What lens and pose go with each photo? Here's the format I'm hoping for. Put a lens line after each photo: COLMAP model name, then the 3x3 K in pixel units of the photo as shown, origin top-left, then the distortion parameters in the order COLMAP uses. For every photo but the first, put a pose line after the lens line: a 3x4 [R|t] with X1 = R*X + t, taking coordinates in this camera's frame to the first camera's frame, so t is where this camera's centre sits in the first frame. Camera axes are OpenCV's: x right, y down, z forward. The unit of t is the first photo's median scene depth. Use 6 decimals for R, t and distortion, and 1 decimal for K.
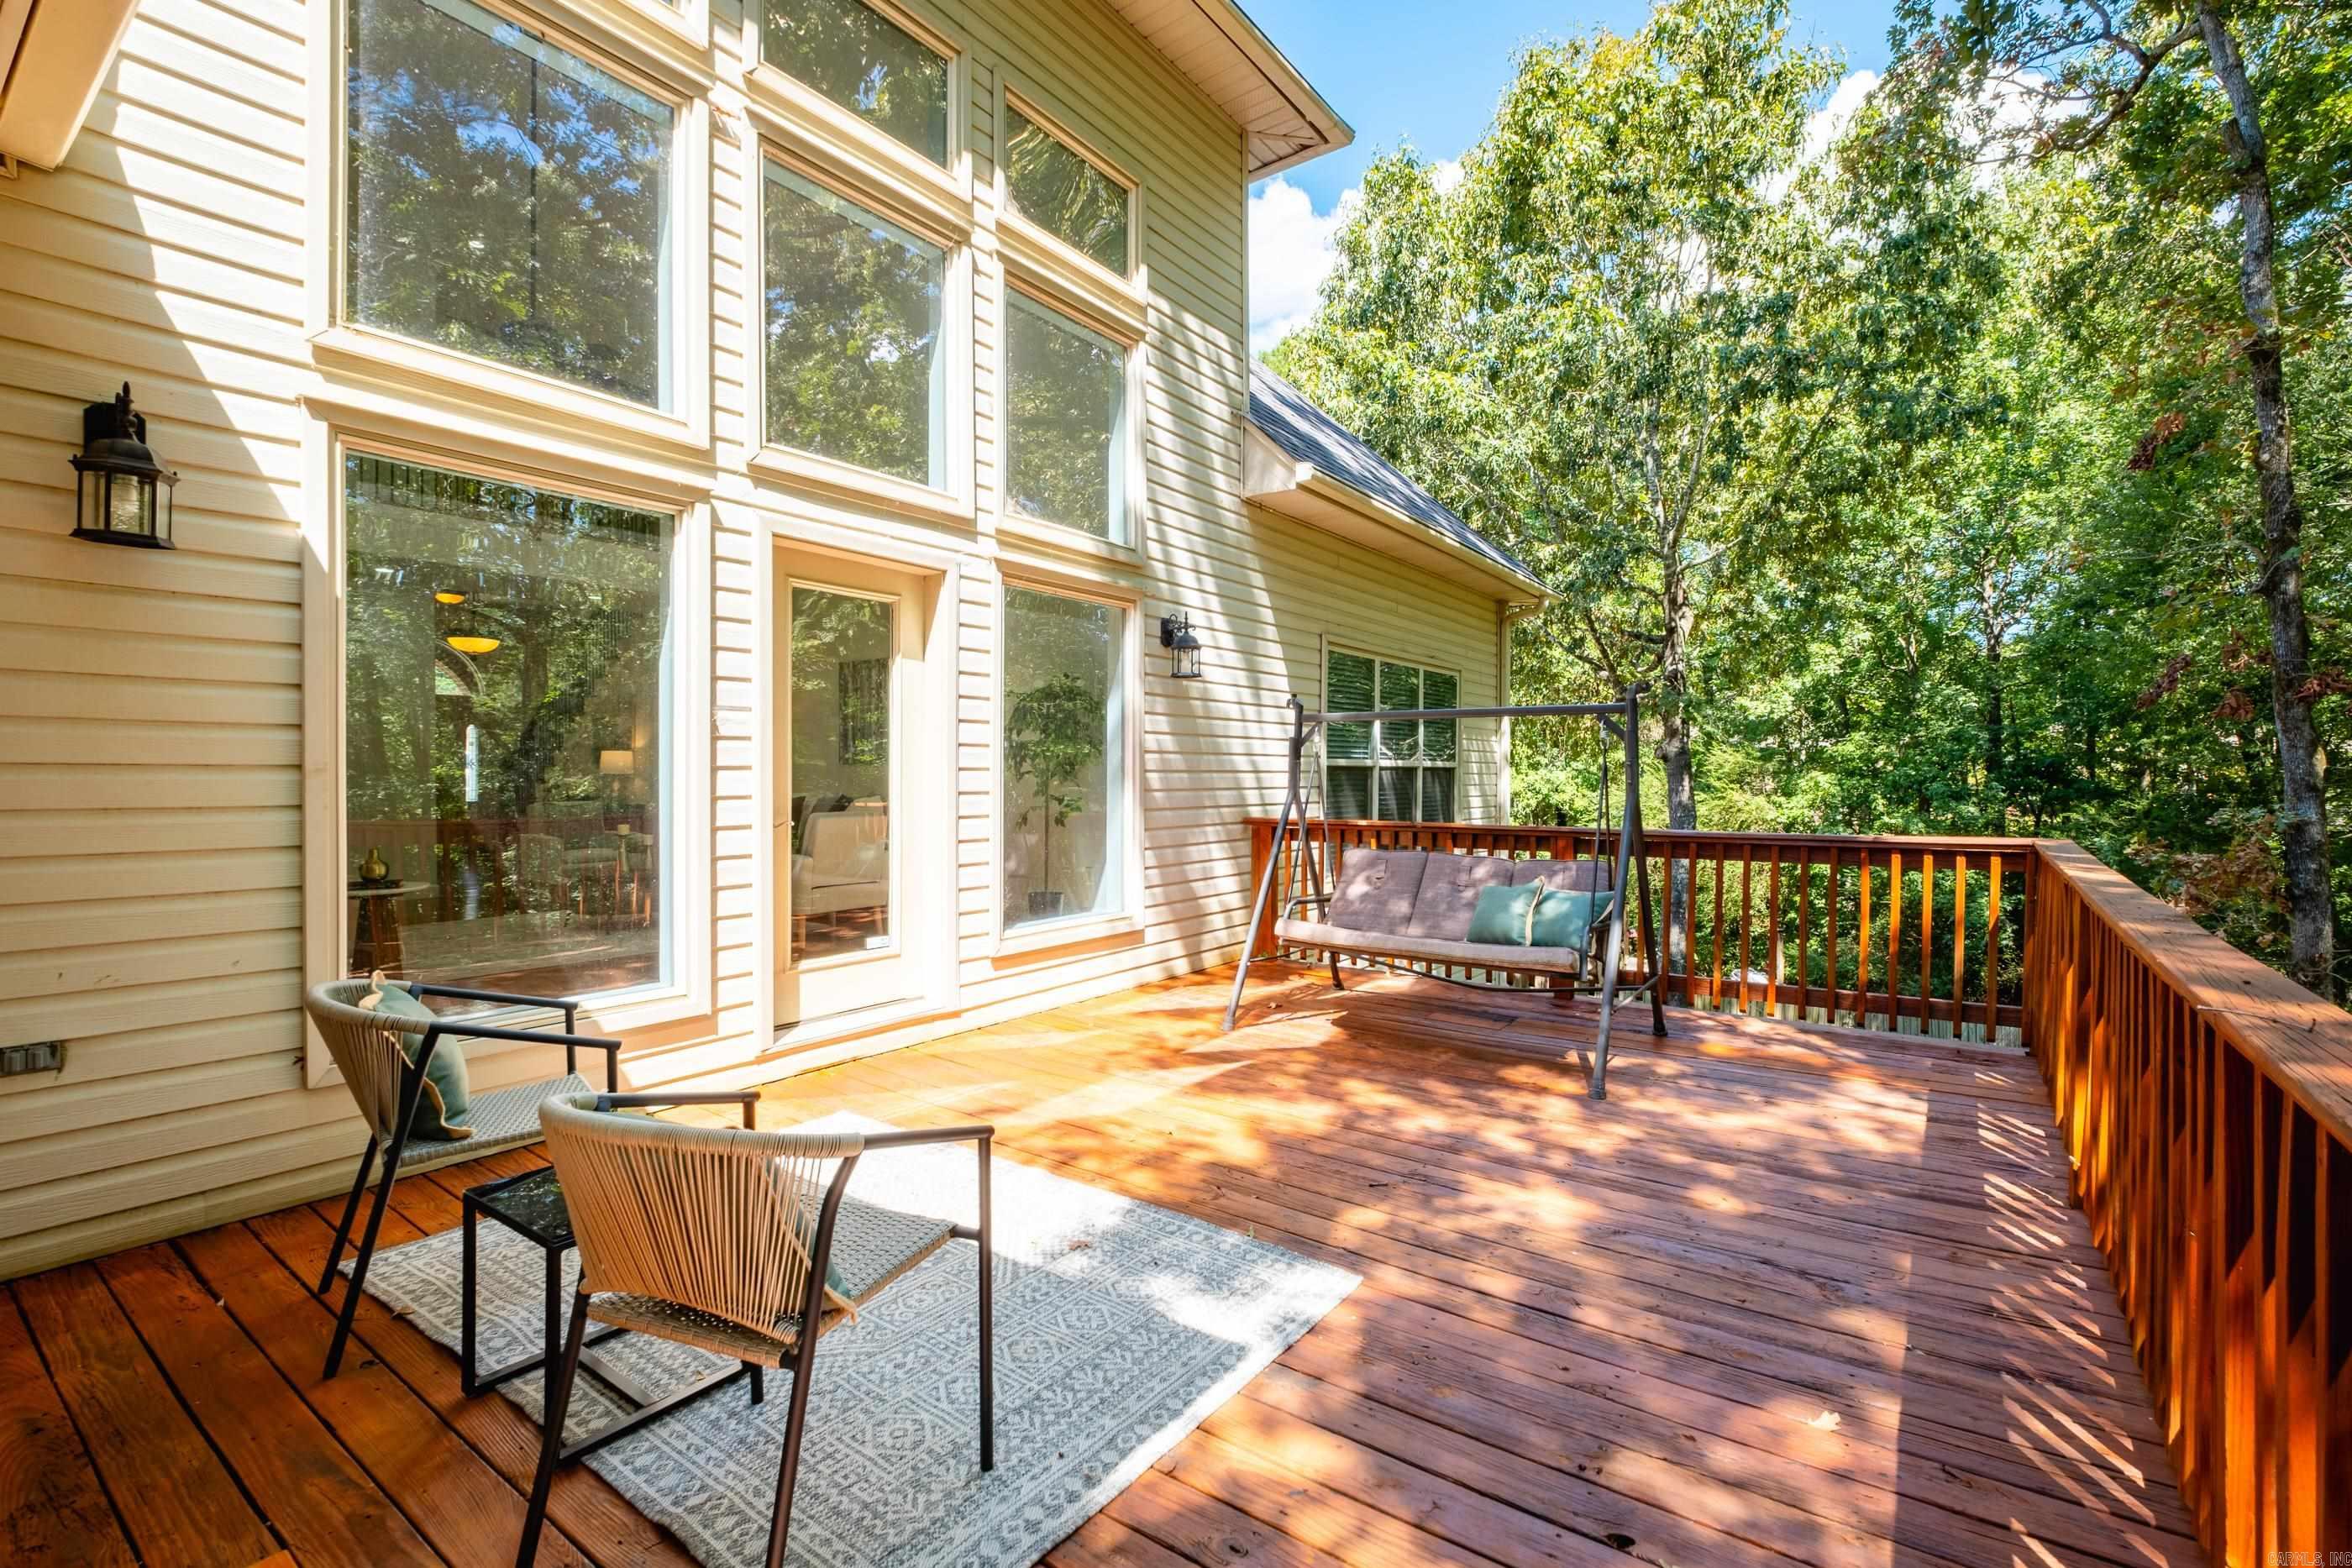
lens RADIAL K [[1038.0, 0, 1178.7], [0, 1038.0, 777.4], [0, 0, 1]] dist [0.000152, 0.000284]
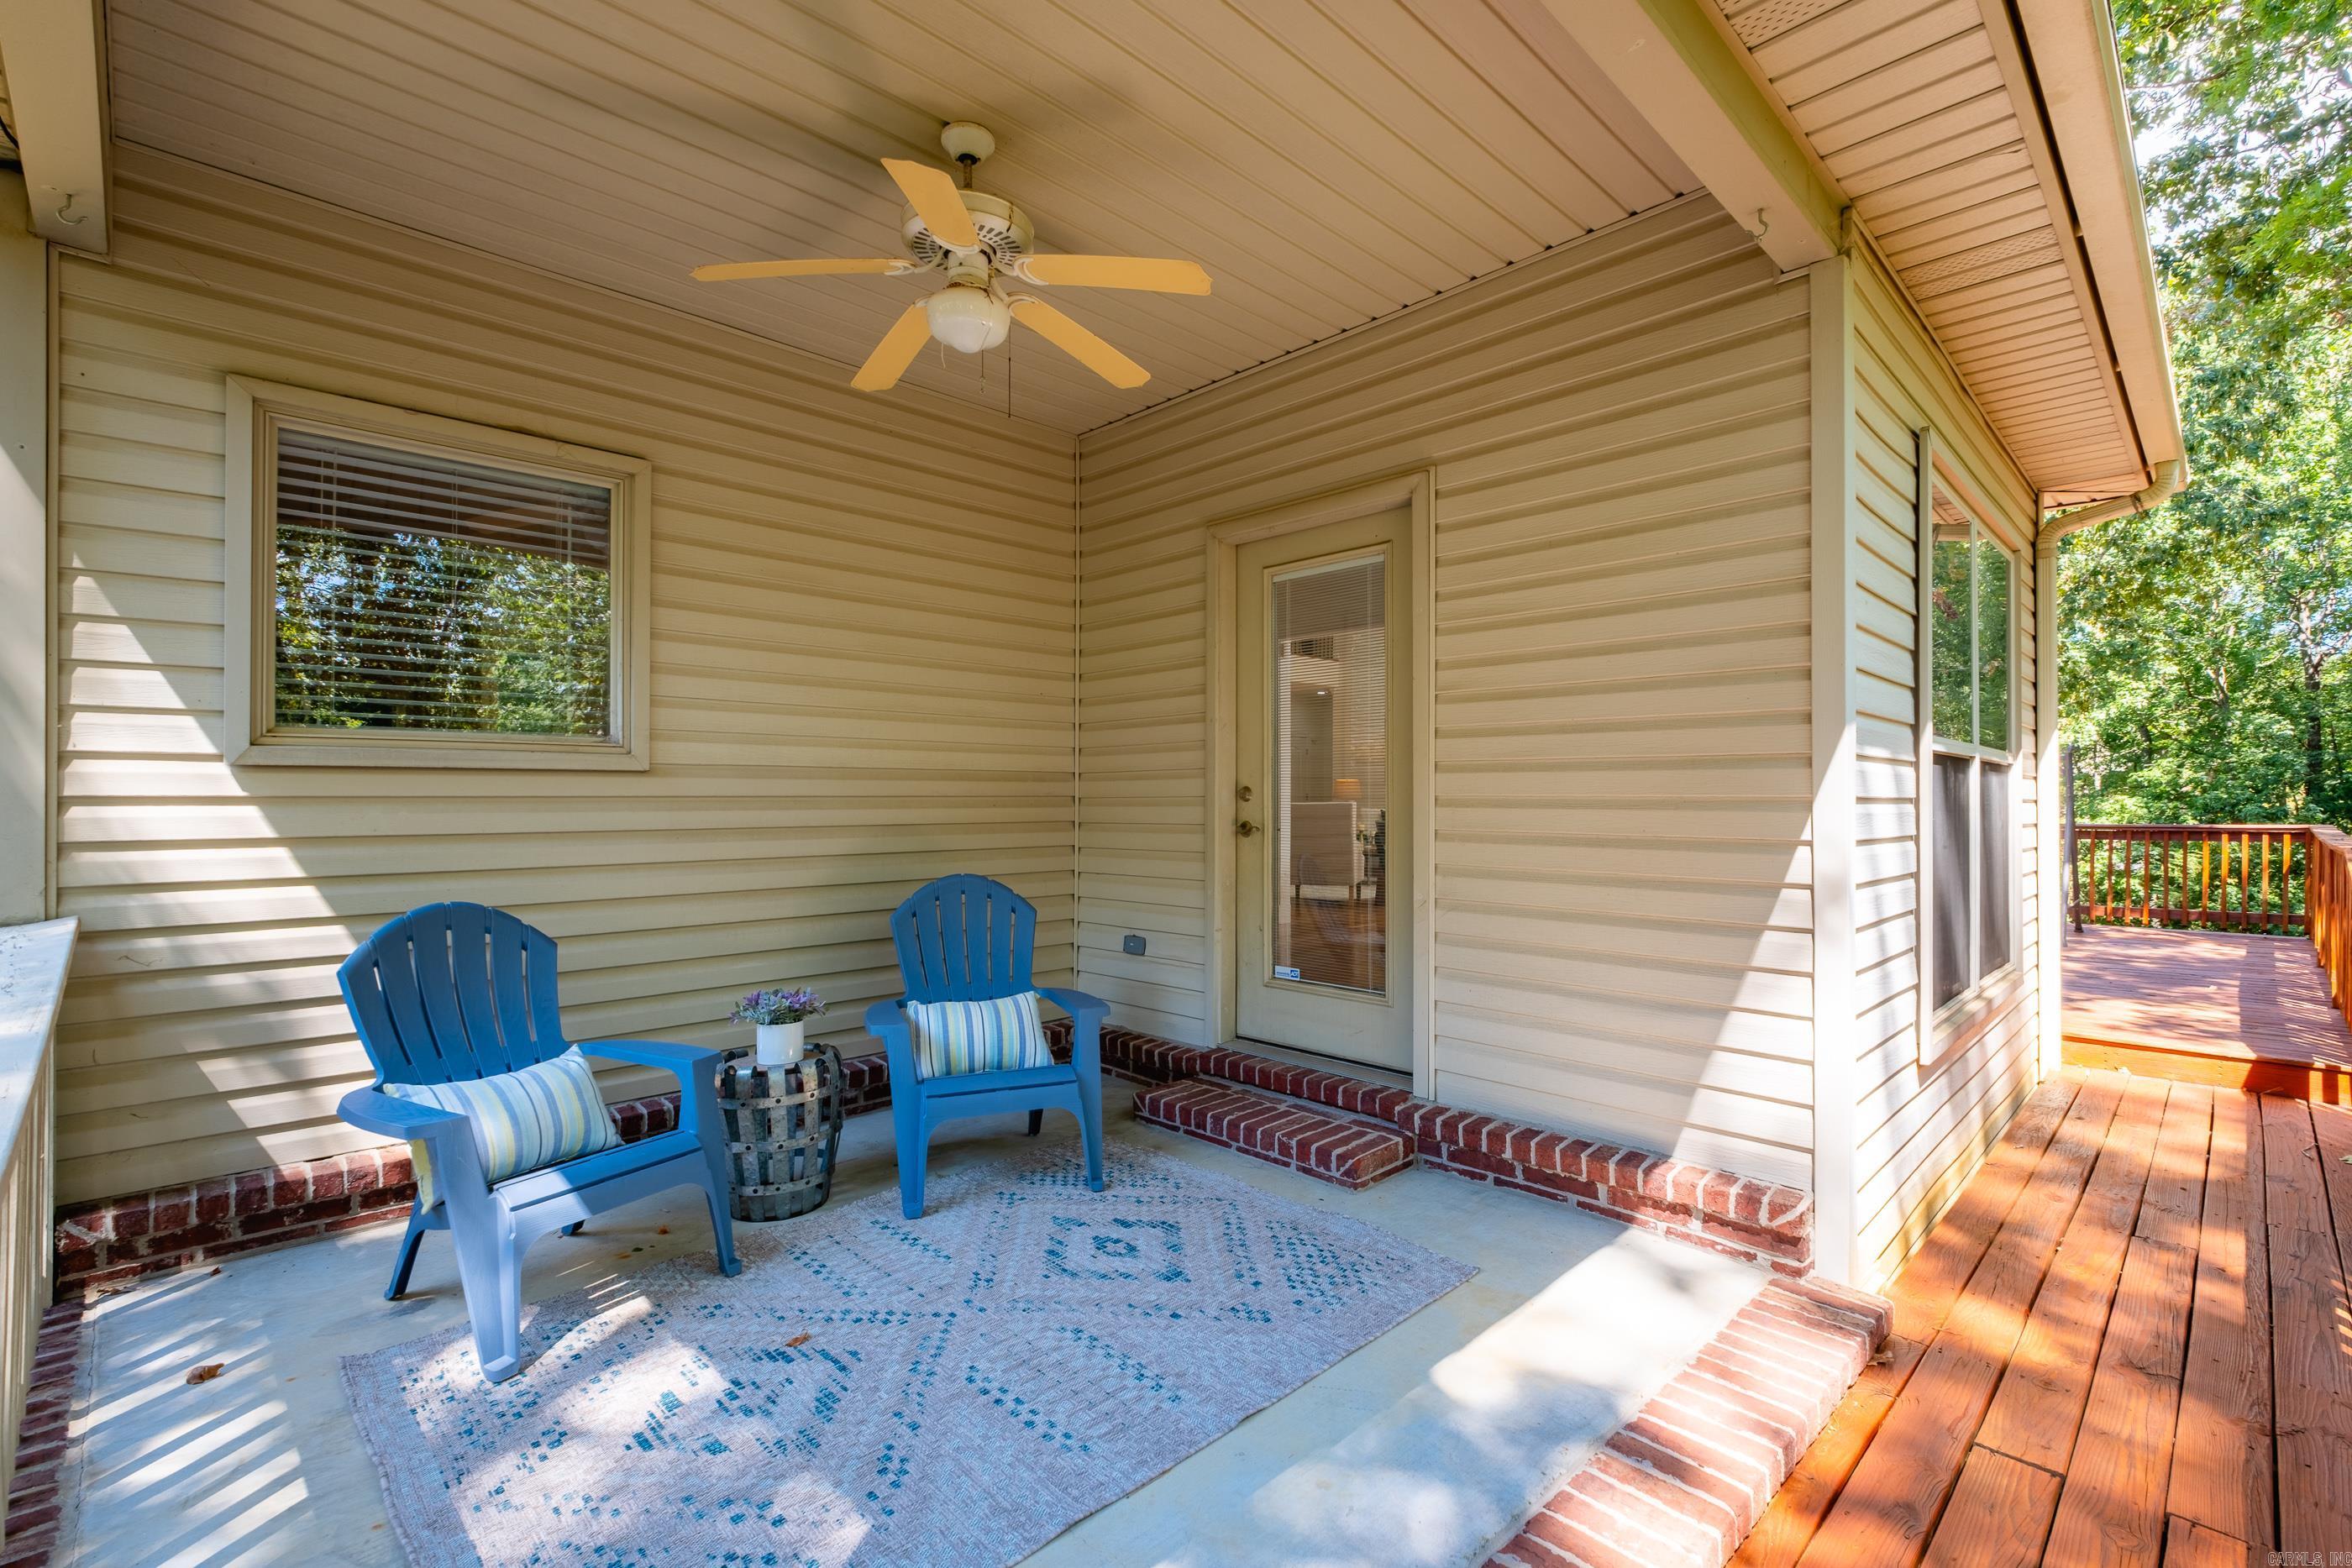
lens RADIAL K [[1038.0, 0, 1175.2], [0, 1038.0, 790.9], [0, 0, 1]] dist [0.000152, 0.000284]
pose [[0.985156, -0.003493, -0.171627, -0.170965], [0.001076, 0.999899, -0.014177, 0.004260], [0.171659, 0.013782, 0.985060, -0.234886]]
